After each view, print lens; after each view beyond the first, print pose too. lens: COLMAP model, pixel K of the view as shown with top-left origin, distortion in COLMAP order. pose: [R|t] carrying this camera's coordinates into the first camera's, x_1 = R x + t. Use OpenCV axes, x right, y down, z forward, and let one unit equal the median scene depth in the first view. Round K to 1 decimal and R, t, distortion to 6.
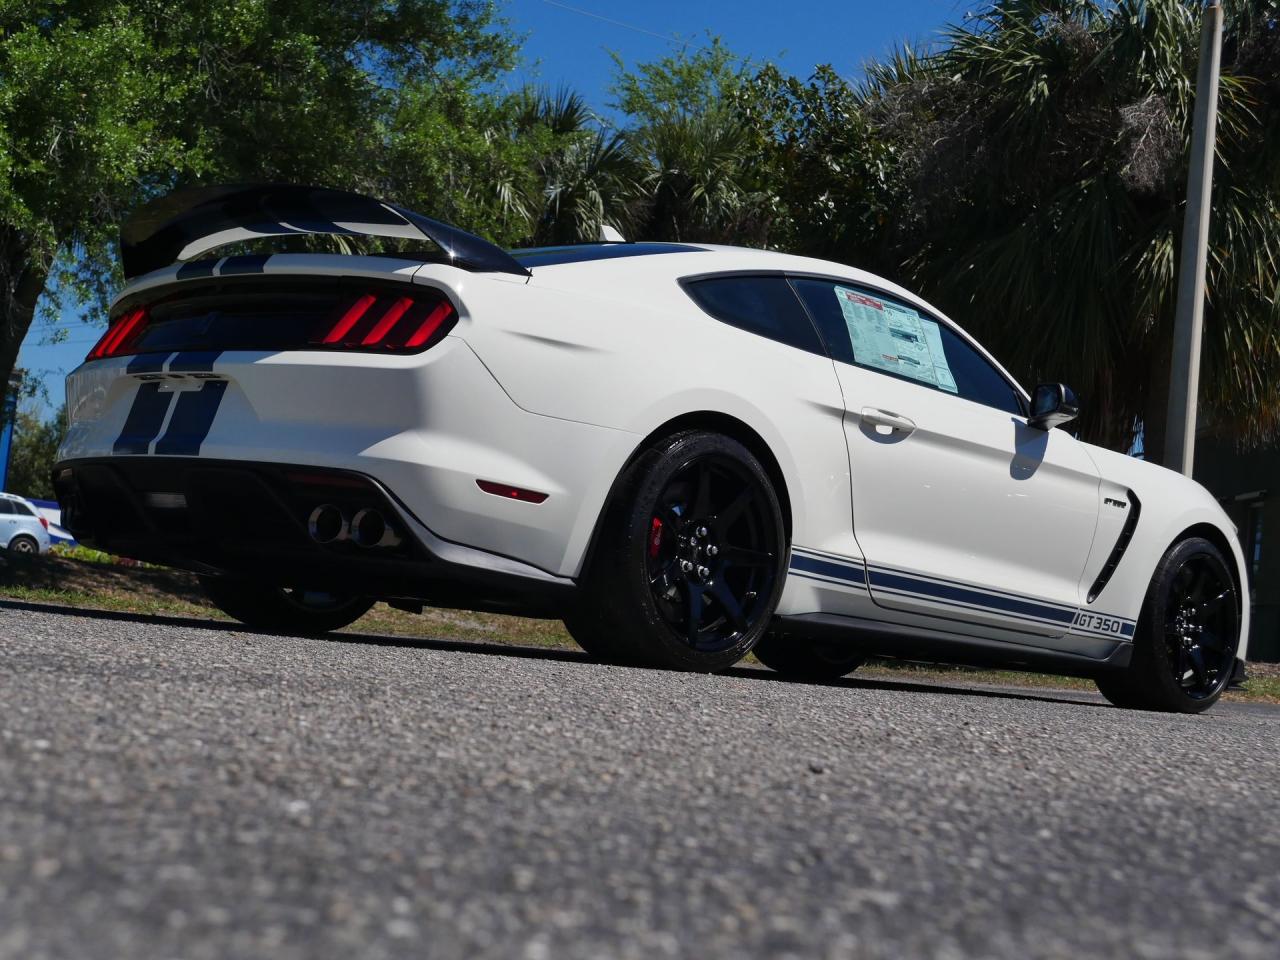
lens RADIAL K [[2089.6, 0, 614.7], [0, 2089.6, 500.4], [0, 0, 1]] dist [0.000628, 0.000000]
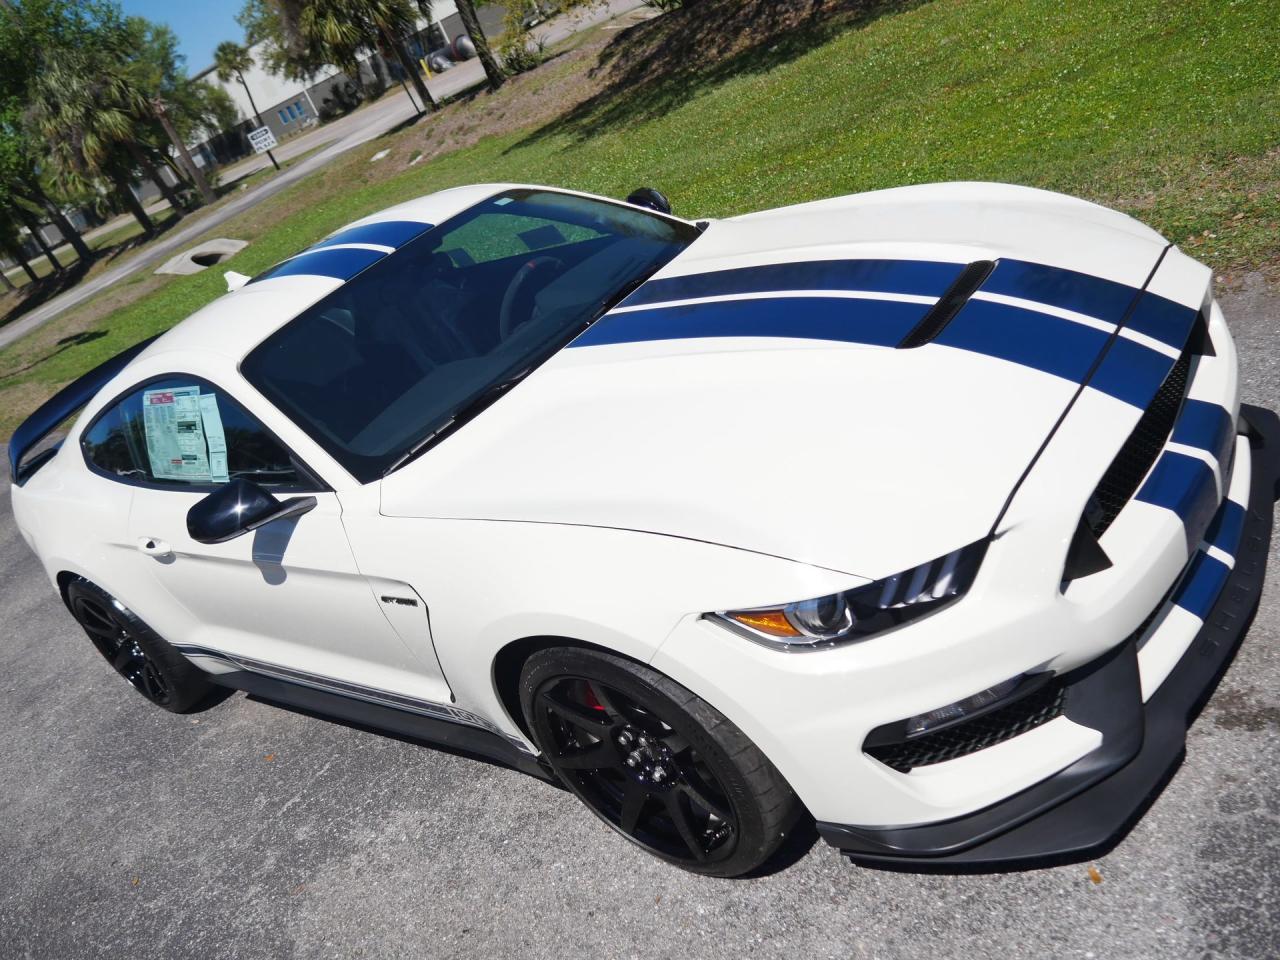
lens RADIAL K [[1086.4, 0, 642.7], [0, 1086.4, 488.3], [0, 0, 1]] dist [-0.042568, 0.025928]
pose [[0.051454, 0.324415, -0.944515, 0.574612], [0.465057, 0.829179, 0.310135, -0.103812], [0.883784, -0.455210, -0.108207, 1.140047]]
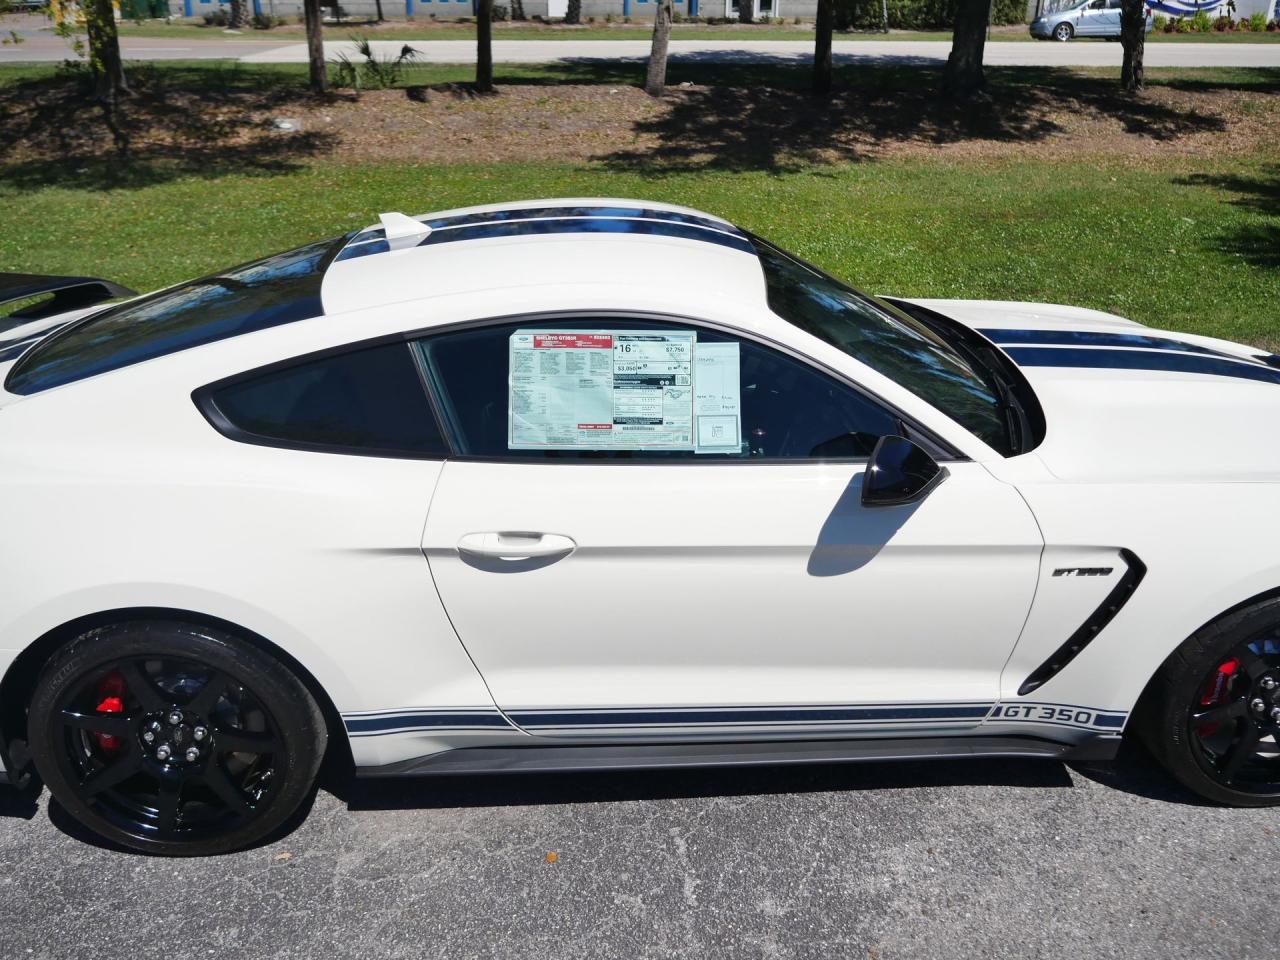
lens RADIAL K [[1086.4, 0, 636.2], [0, 1086.4, 484.0], [0, 0, 1]] dist [-0.042568, 0.025928]
pose [[0.724195, 0.191641, -0.662432, 0.365558], [0.116212, 0.912955, 0.391163, -0.180749], [0.679733, -0.360261, 0.638886, 0.696676]]
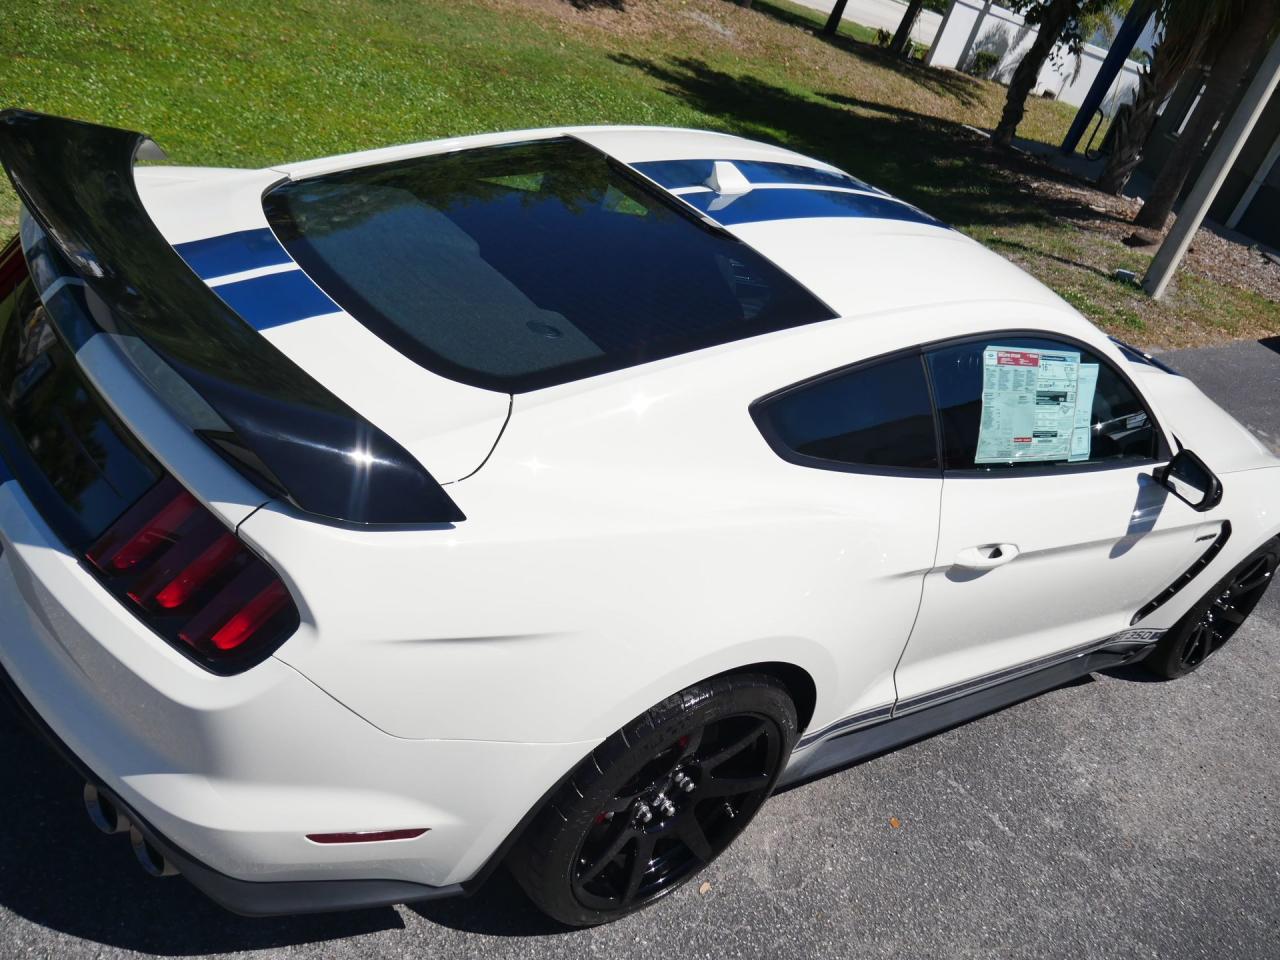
lens RADIAL K [[1086.4, 0, 626.7], [0, 1086.4, 477.5], [0, 0, 1]] dist [-0.042568, 0.025928]
pose [[0.961709, 0.267205, -0.060978, 0.015608], [-0.199785, 0.835770, 0.511443, -0.215427], [0.187624, -0.479677, 0.857151, 0.565072]]
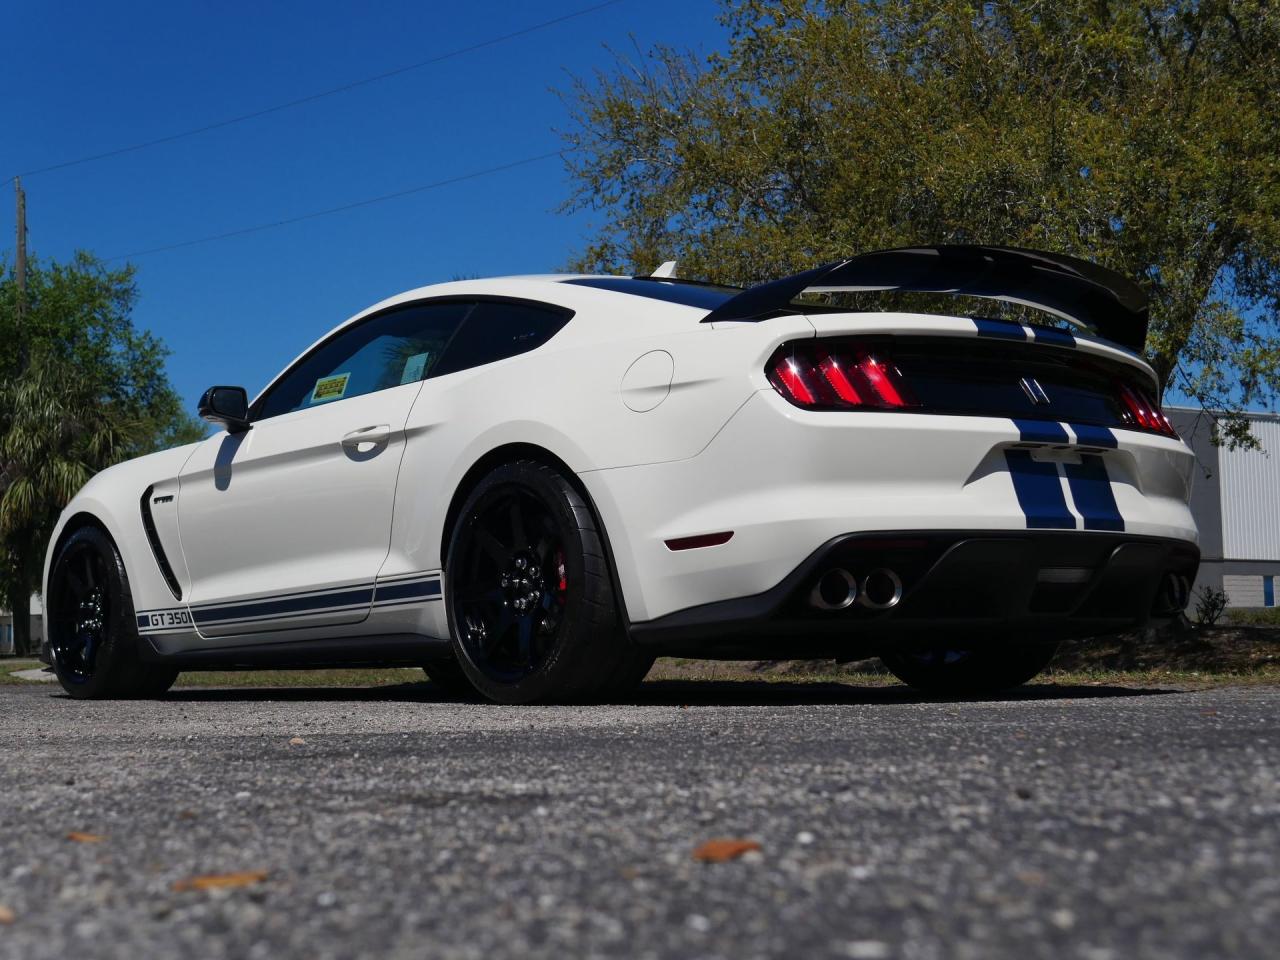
lens RADIAL K [[2008.1, 0, 639.1], [0, 2008.1, 480.0], [0, 0, 1]] dist [-0.008008, 0.000000]
pose [[-0.063452, -0.182404, -0.981174, 1.002782], [0.073507, 0.979631, -0.186870, 0.168838], [0.995274, -0.083980, -0.048751, 1.190623]]
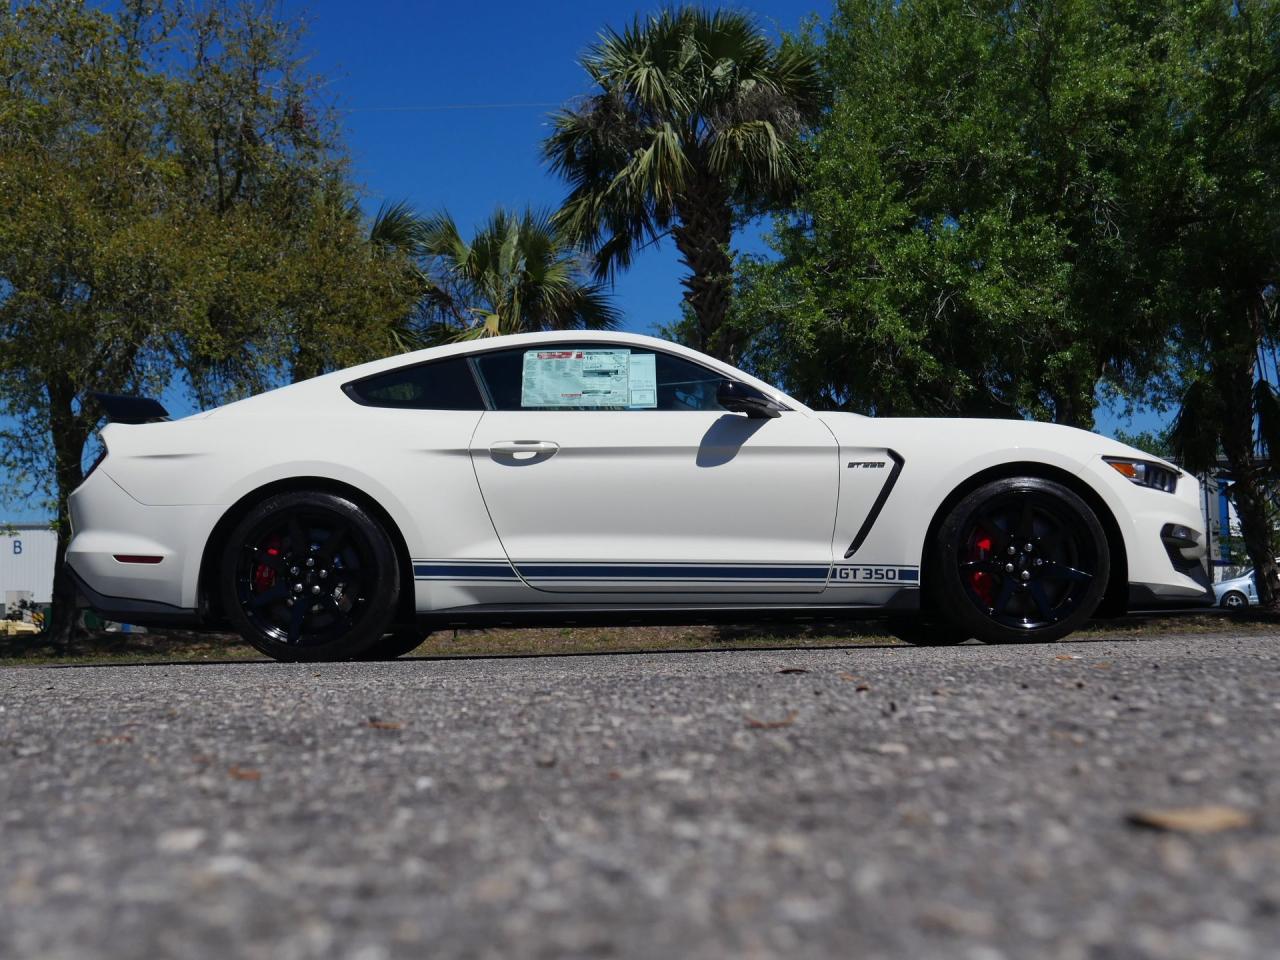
lens RADIAL K [[1582.7, 0, 628.6], [0, 1582.7, 488.5], [0, 0, 1]] dist [-0.006452, 0.000000]
pose [[0.690293, -0.181048, -0.700512, 0.750187], [0.139057, 0.983335, -0.117115, 0.096052], [0.710041, -0.016567, 0.703965, 0.319422]]
